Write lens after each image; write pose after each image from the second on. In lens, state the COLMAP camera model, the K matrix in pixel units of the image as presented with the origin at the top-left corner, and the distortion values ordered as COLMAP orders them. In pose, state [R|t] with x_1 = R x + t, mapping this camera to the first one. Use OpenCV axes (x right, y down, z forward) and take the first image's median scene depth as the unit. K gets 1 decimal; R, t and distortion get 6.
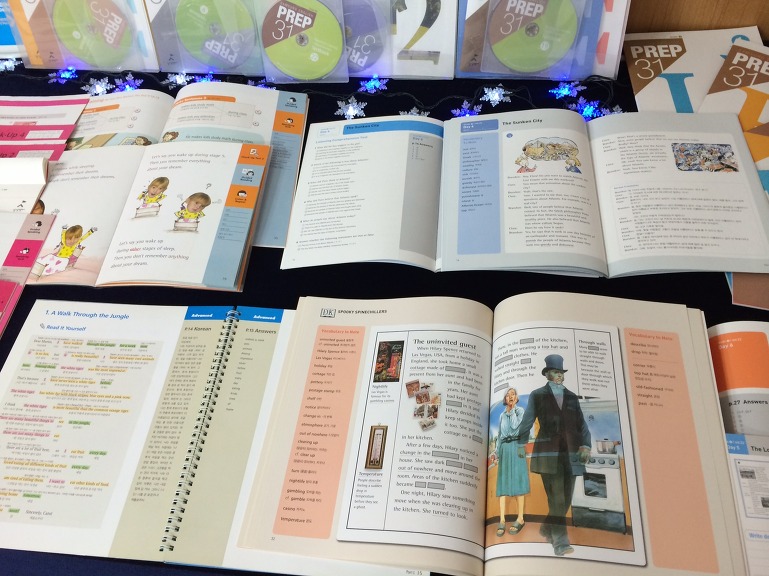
lens RADIAL K [[660.7, 0, 382.6], [0, 660.7, 288.8], [0, 0, 1]] dist [0.081228, -0.109206]
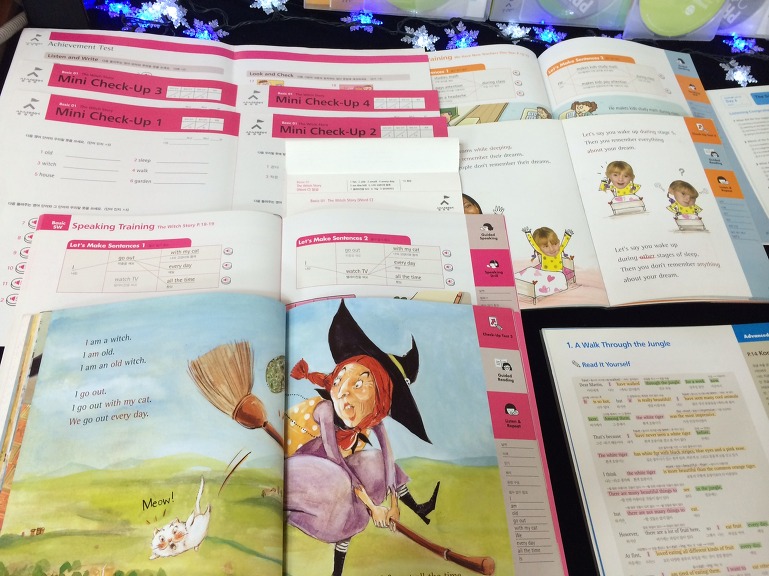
lens RADIAL K [[660.7, 0, 382.1], [0, 660.7, 292.3], [0, 0, 1]] dist [0.081228, -0.109206]
pose [[0.963948, -0.063725, 0.258348, -0.854823], [0.041794, 0.995108, 0.089513, -0.098296], [-0.262788, -0.075489, 0.961896, 0.302185]]
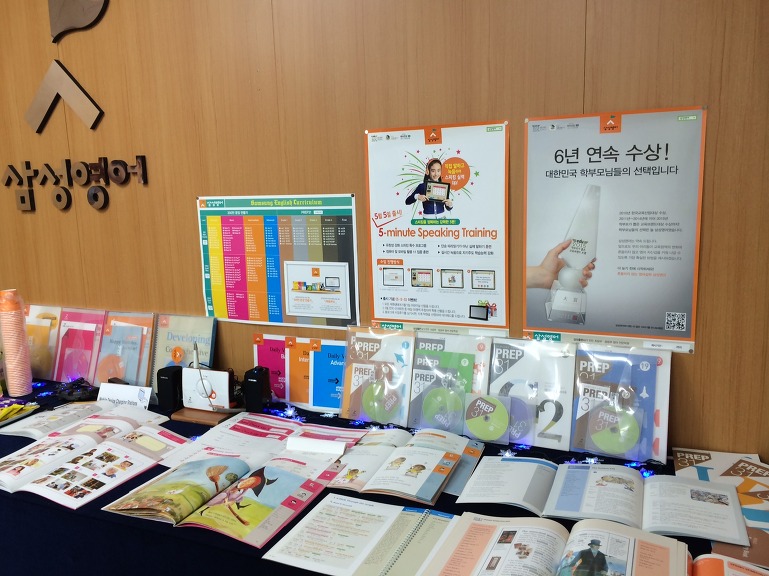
lens RADIAL K [[660.7, 0, 382.9], [0, 660.7, 290.7], [0, 0, 1]] dist [0.081228, -0.109206]
pose [[0.951486, 0.093939, -0.293000, 0.136180], [-0.270054, 0.711322, -0.648916, 0.779268], [0.147459, 0.696560, 0.702182, -0.715860]]
